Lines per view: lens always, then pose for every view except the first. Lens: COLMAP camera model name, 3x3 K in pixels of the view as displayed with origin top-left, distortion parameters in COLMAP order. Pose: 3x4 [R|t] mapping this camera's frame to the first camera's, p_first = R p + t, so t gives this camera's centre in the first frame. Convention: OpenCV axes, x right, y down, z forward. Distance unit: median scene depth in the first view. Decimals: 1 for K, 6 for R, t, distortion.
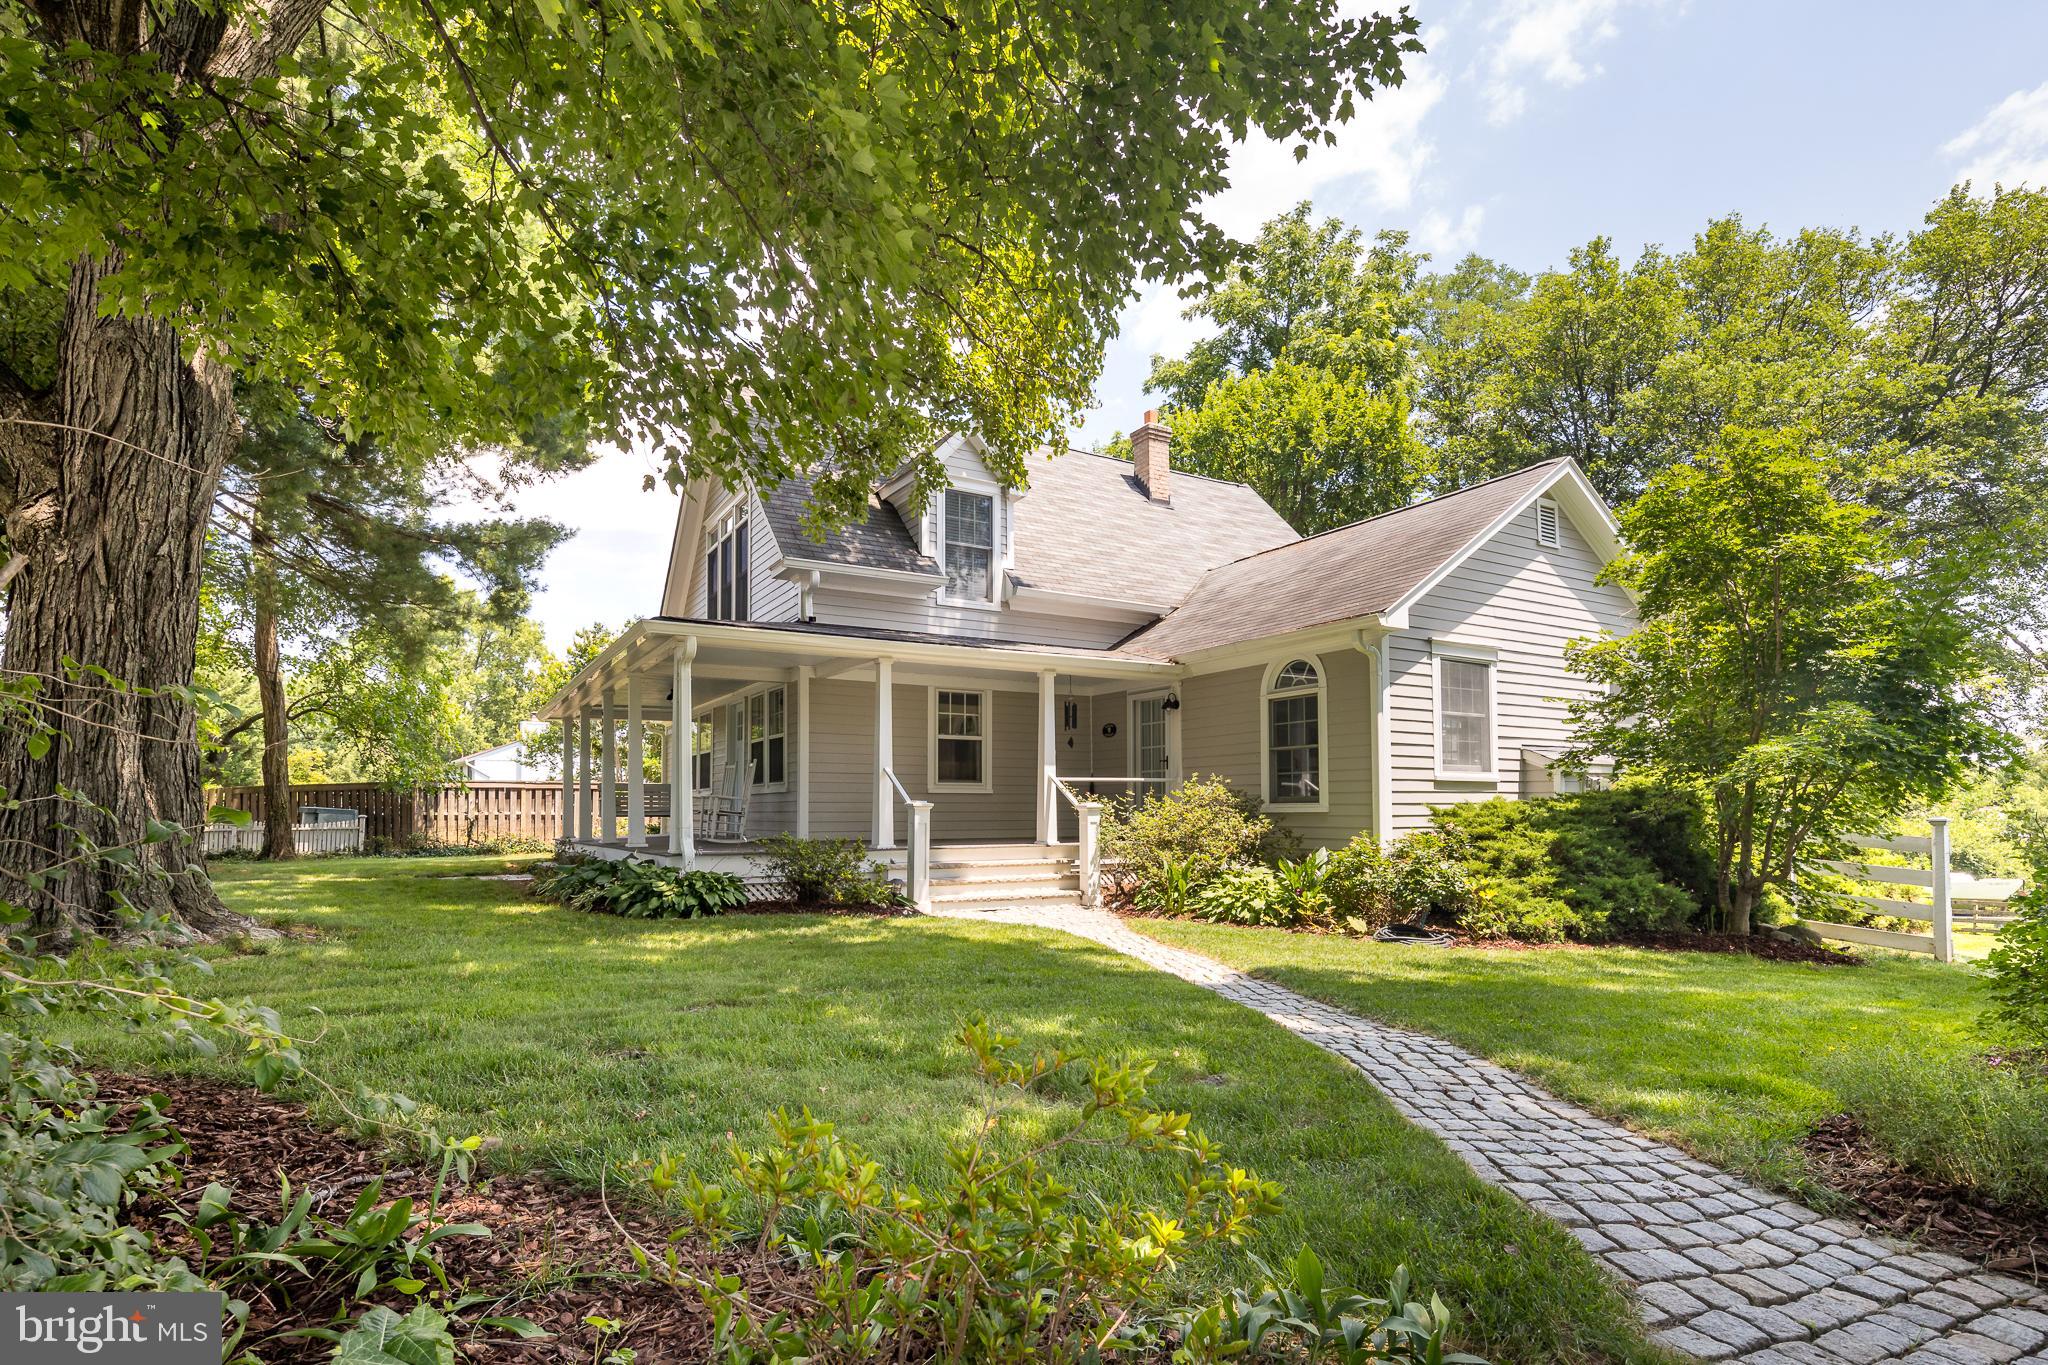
lens RADIAL K [[1002.0, 0, 1066.4], [0, 1002.0, 780.7], [0, 0, 1]] dist [0.011085, -0.005561]
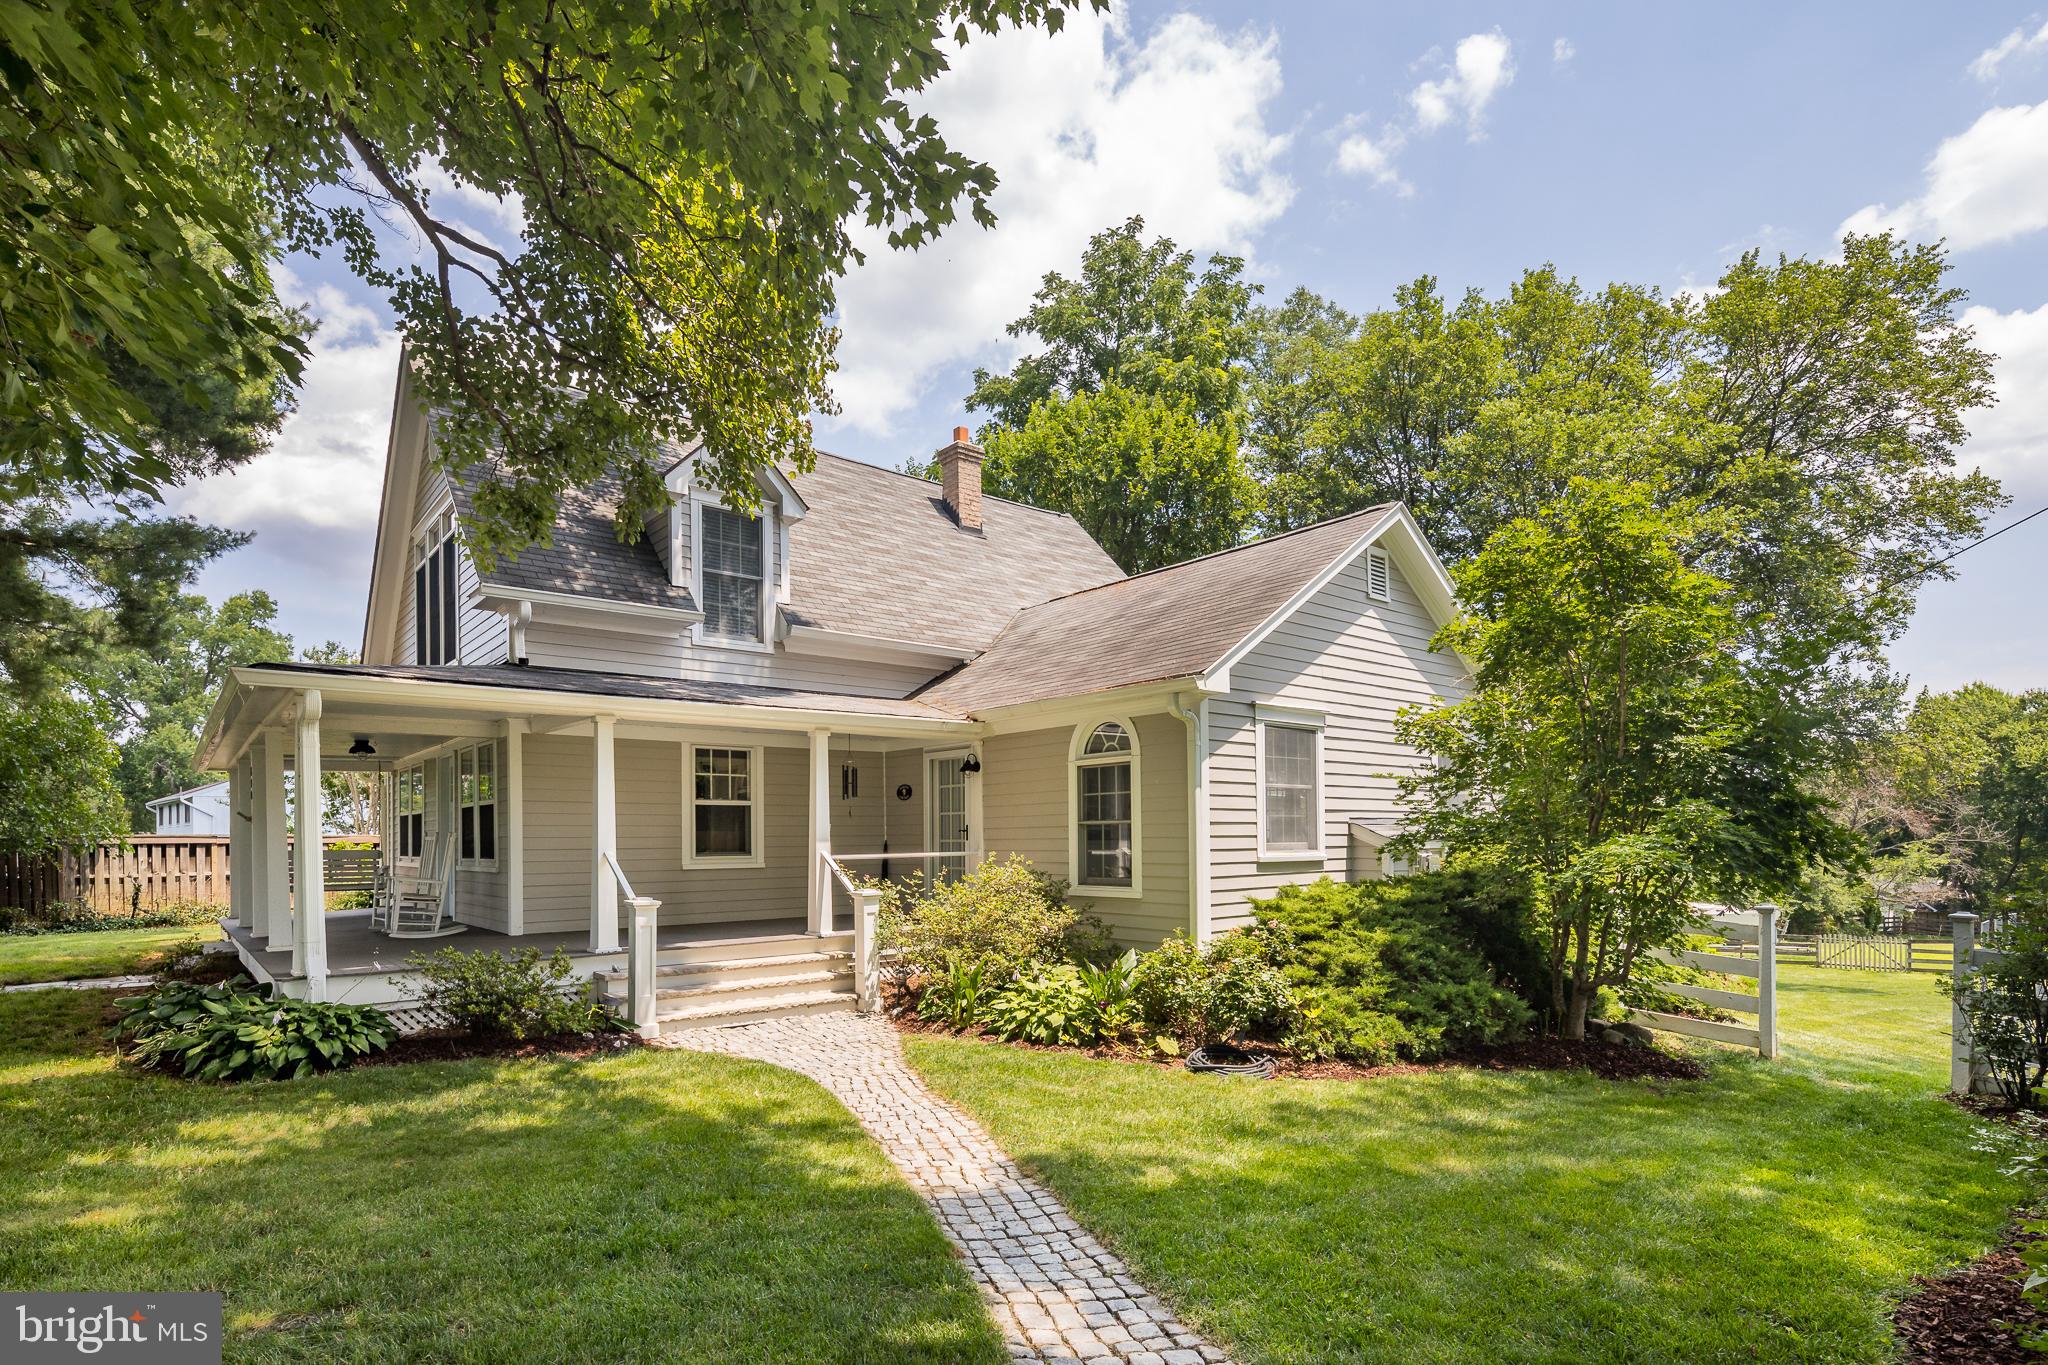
lens RADIAL K [[1002.0, 0, 1058.0], [0, 1002.0, 837.5], [0, 0, 1]] dist [0.011085, -0.005561]
pose [[0.988828, -0.004551, 0.148992, 0.054547], [-0.000212, 0.999490, 0.031941, -0.046931], [-0.149061, -0.031616, 0.988322, 0.135091]]
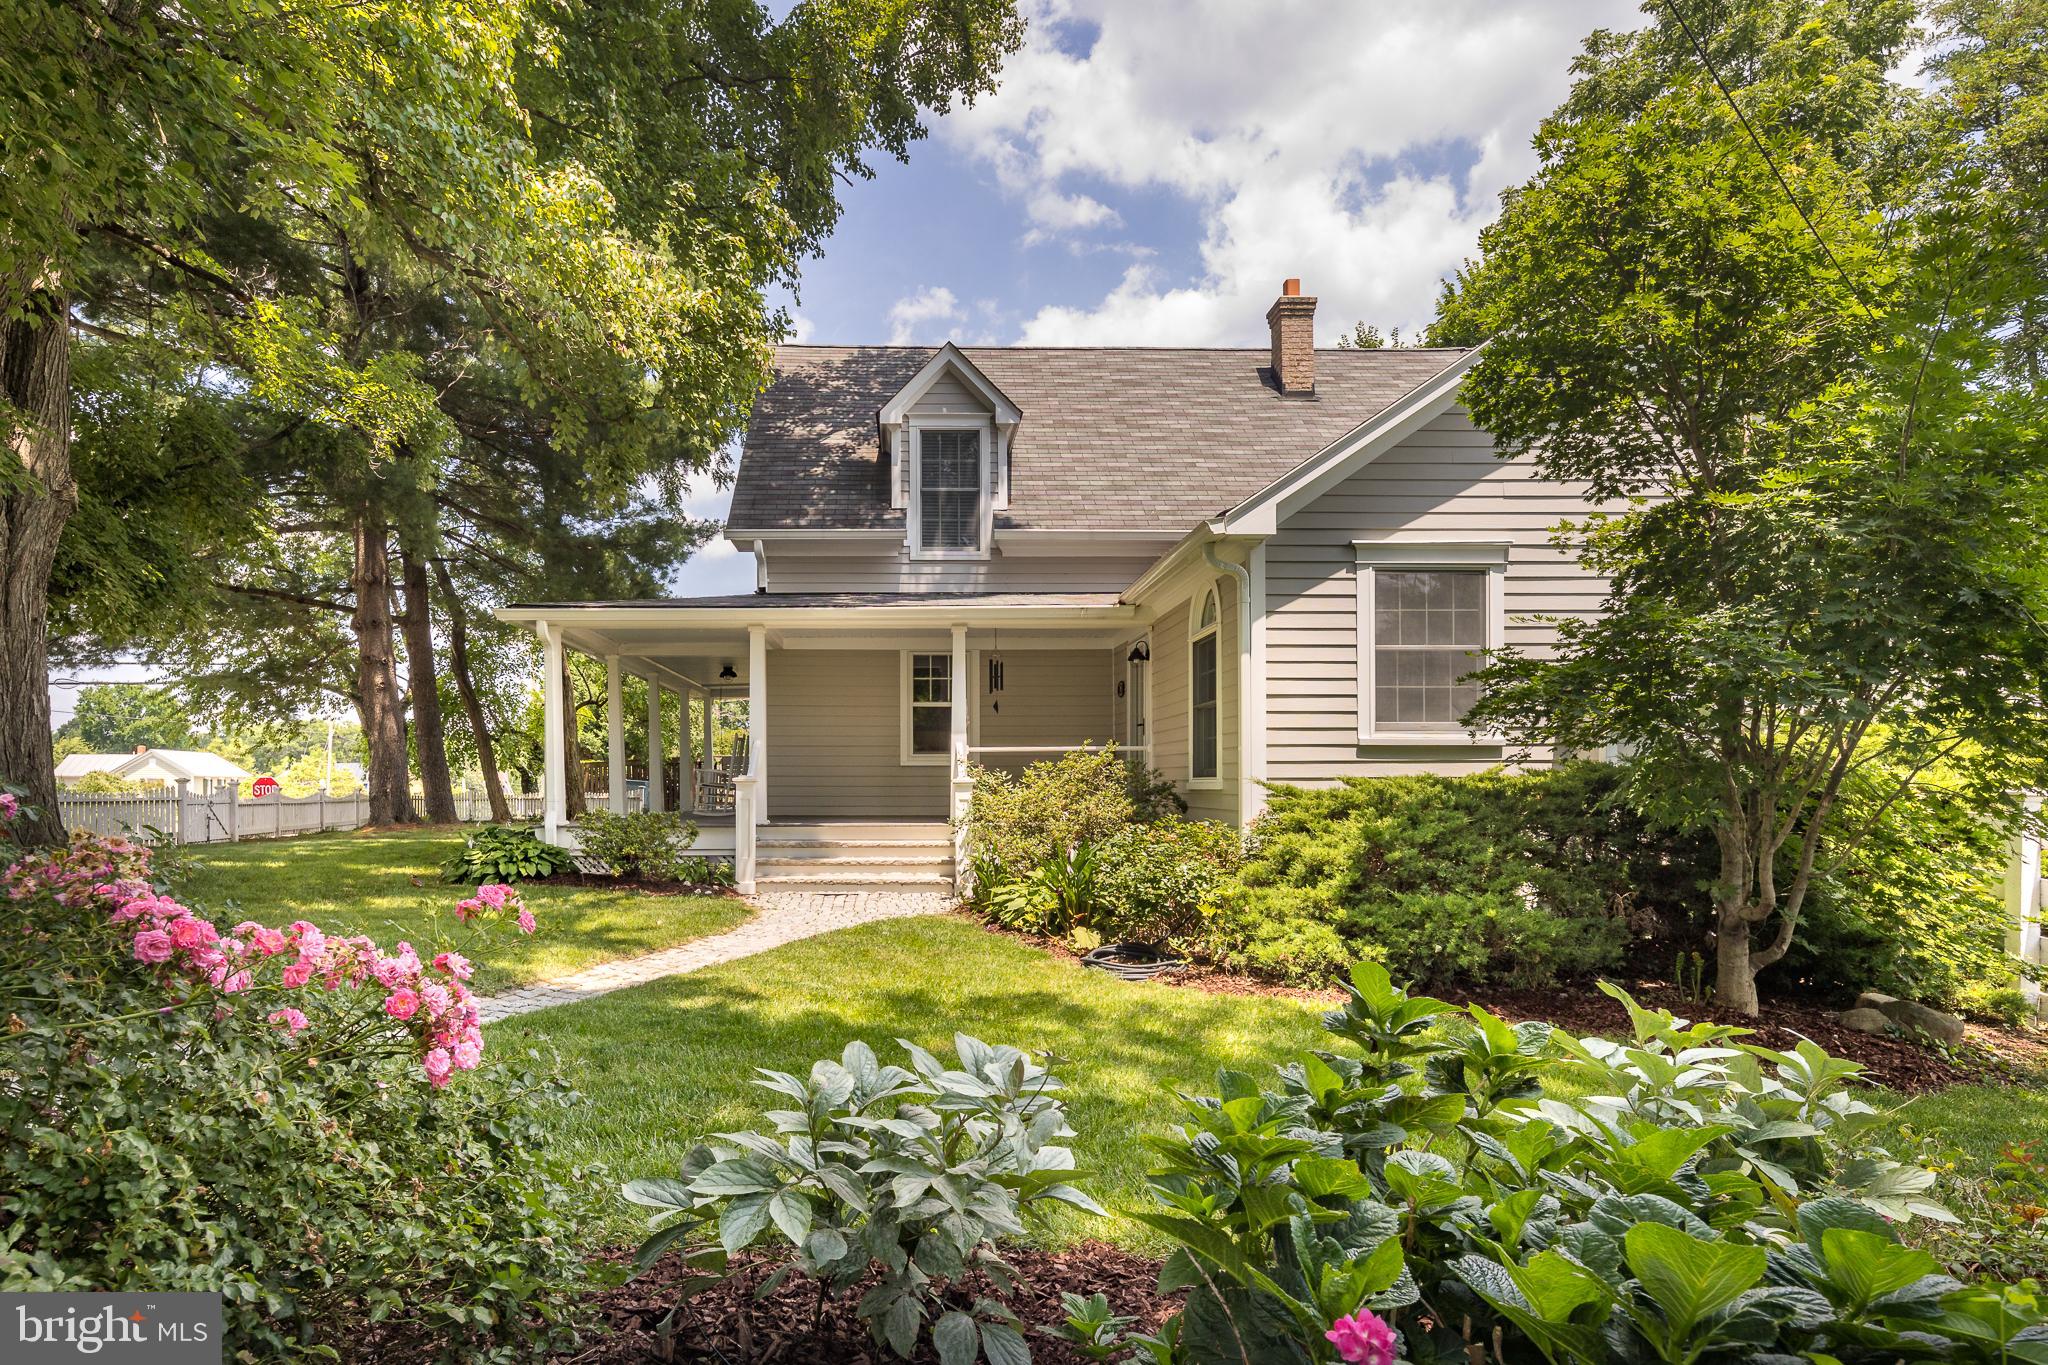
lens RADIAL K [[1074.9, 0, 971.0], [0, 1074.9, 786.1], [0, 0, 1]] dist [0.012208, 0.000420]
pose [[0.862629, 0.004126, -0.505821, 0.478564], [0.013751, 0.999406, 0.031603, 0.000679], [0.505651, -0.034217, 0.862060, 0.197465]]
